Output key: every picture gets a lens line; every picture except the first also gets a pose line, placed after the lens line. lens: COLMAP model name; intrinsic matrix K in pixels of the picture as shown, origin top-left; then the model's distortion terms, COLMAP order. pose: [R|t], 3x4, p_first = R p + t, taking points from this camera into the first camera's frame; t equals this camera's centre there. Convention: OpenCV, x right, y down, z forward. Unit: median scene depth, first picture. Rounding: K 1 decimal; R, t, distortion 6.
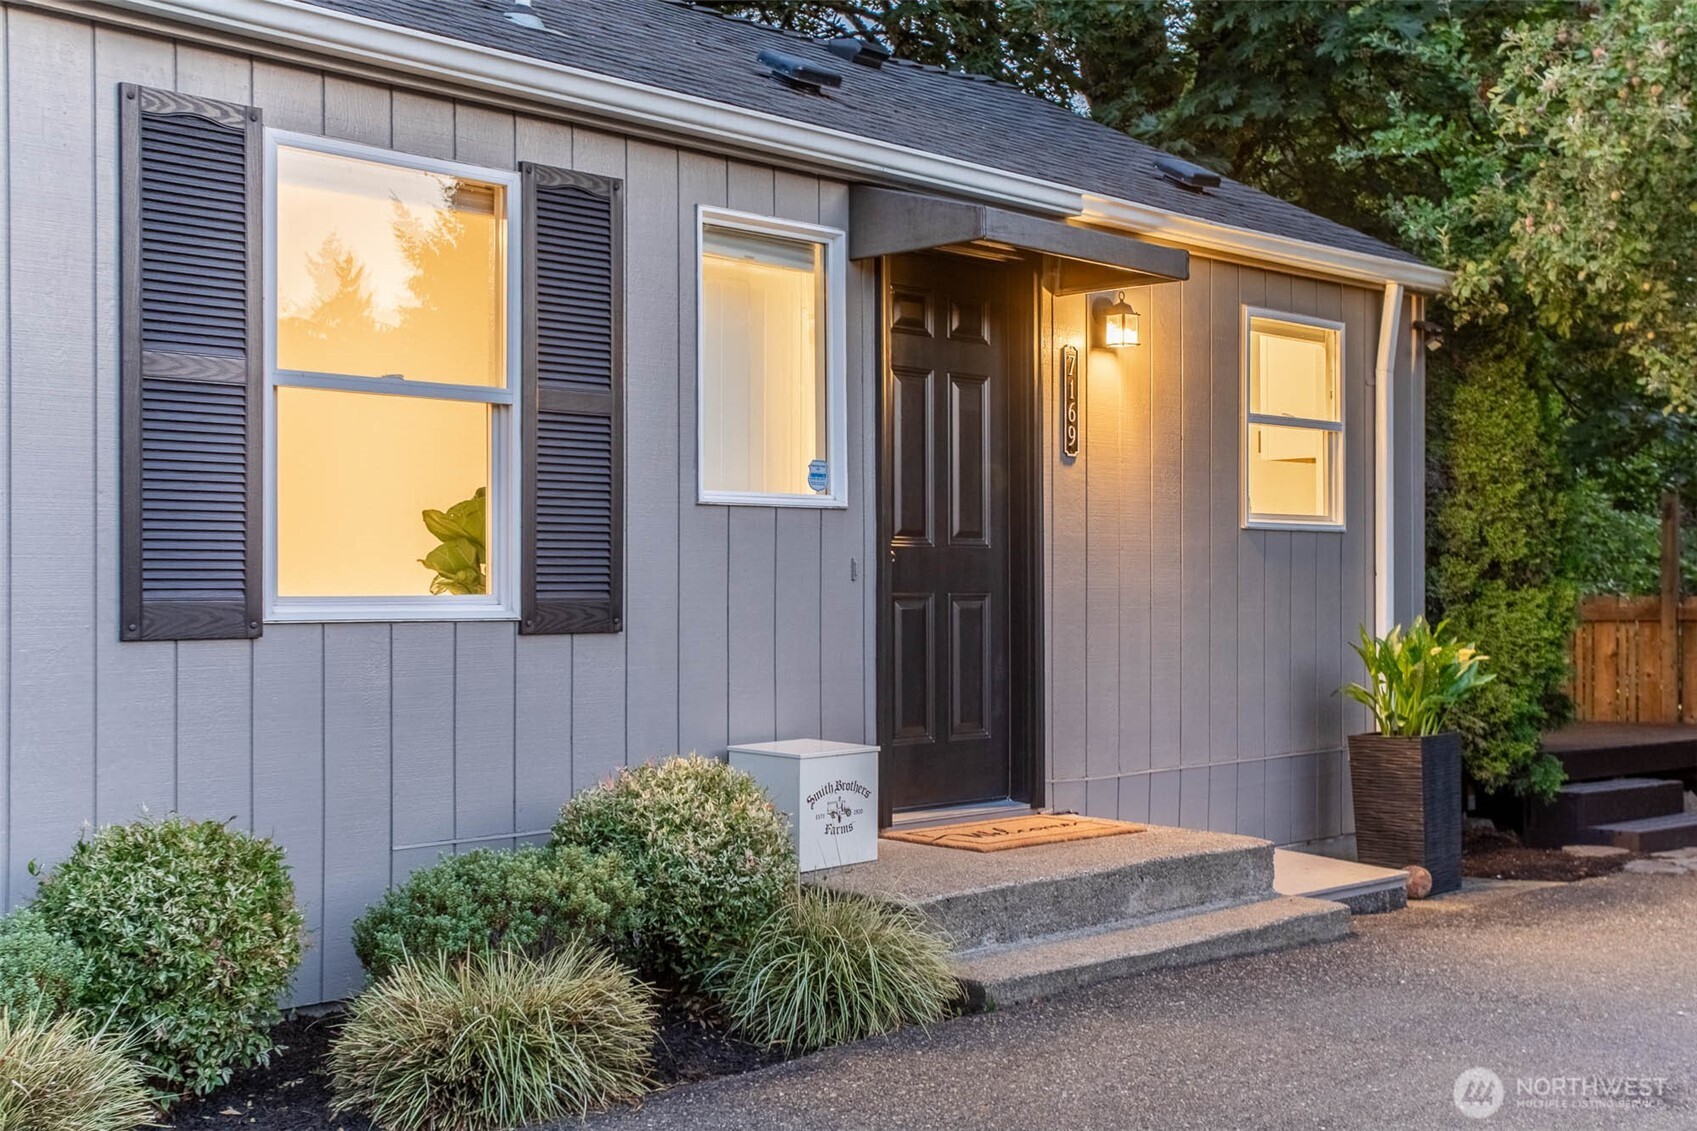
lens RADIAL K [[2013.2, 0, 848.5], [0, 2013.2, 565.5], [0, 0, 1]] dist [0.085695, -0.021352]
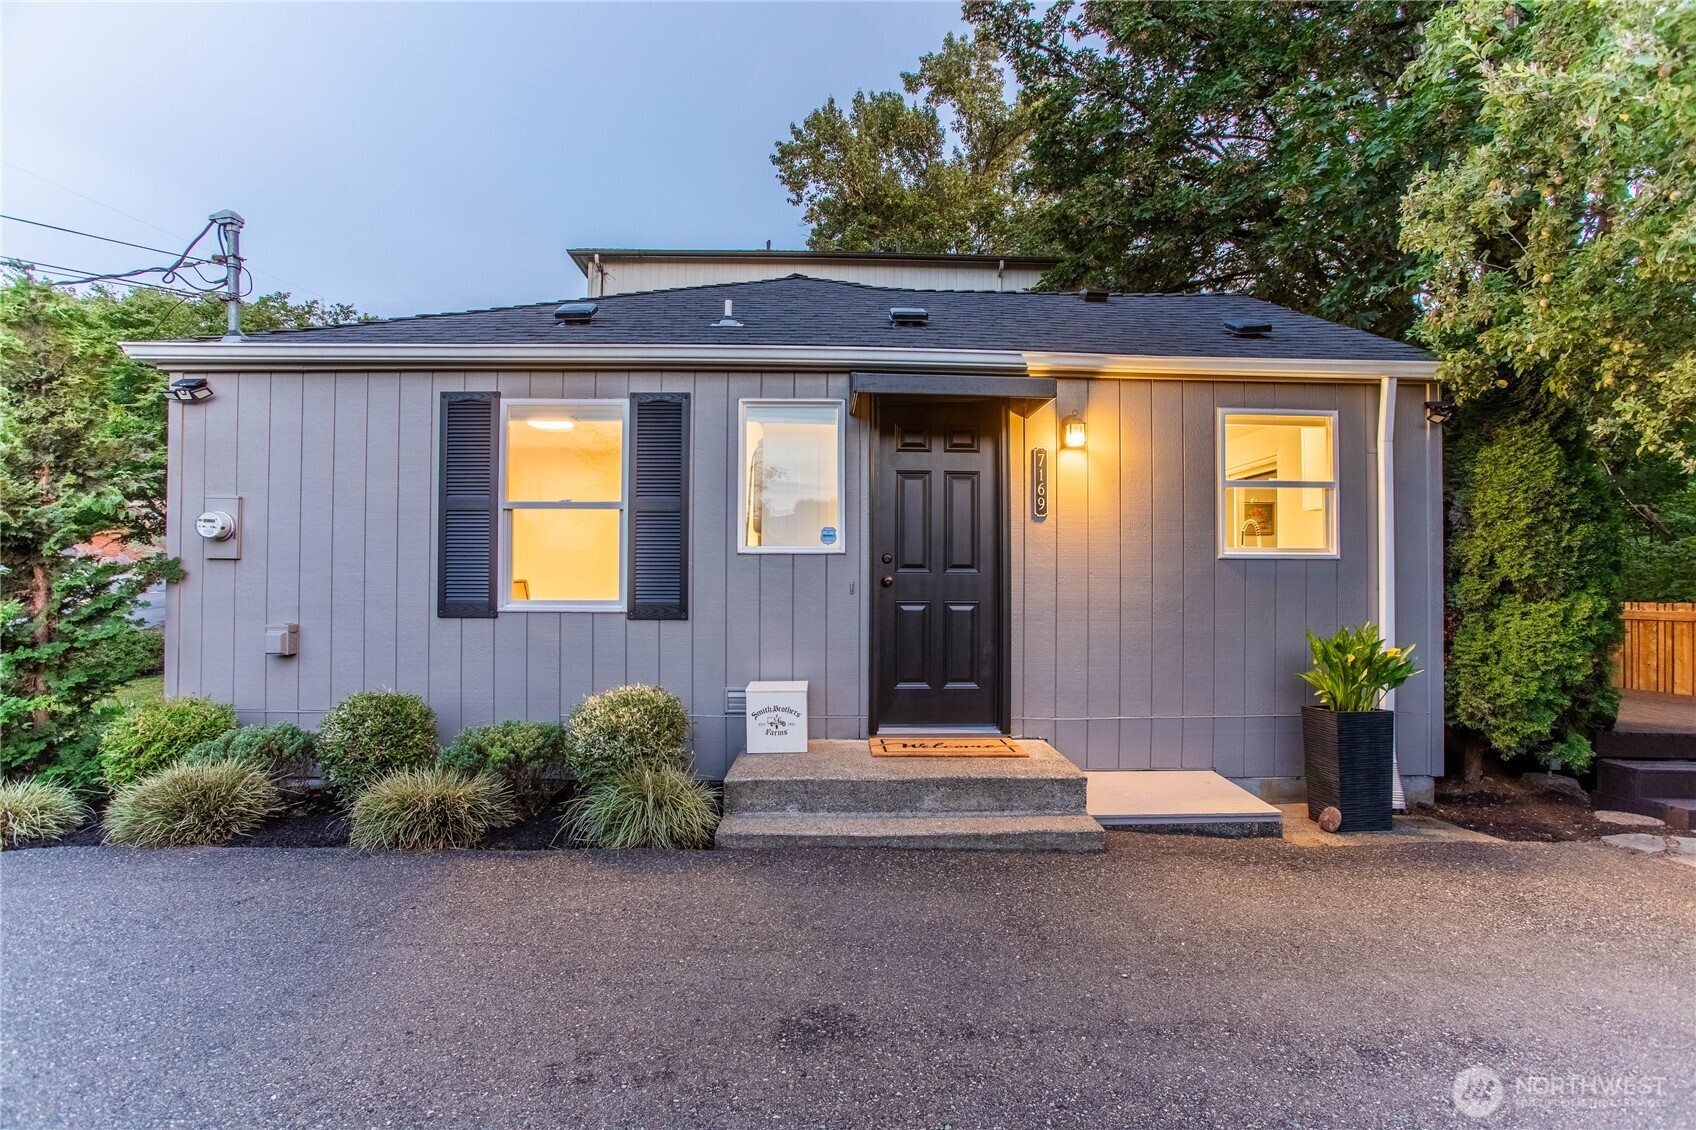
lens RADIAL K [[845.3, 0, 846.5], [0, 845.3, 572.9], [0, 0, 1]] dist [-0.060054, 0.022139]
pose [[0.719130, -0.008087, -0.694828, 0.465989], [0.003496, 0.999962, -0.008020, -0.004687], [0.694866, 0.003338, 0.719131, 0.413527]]
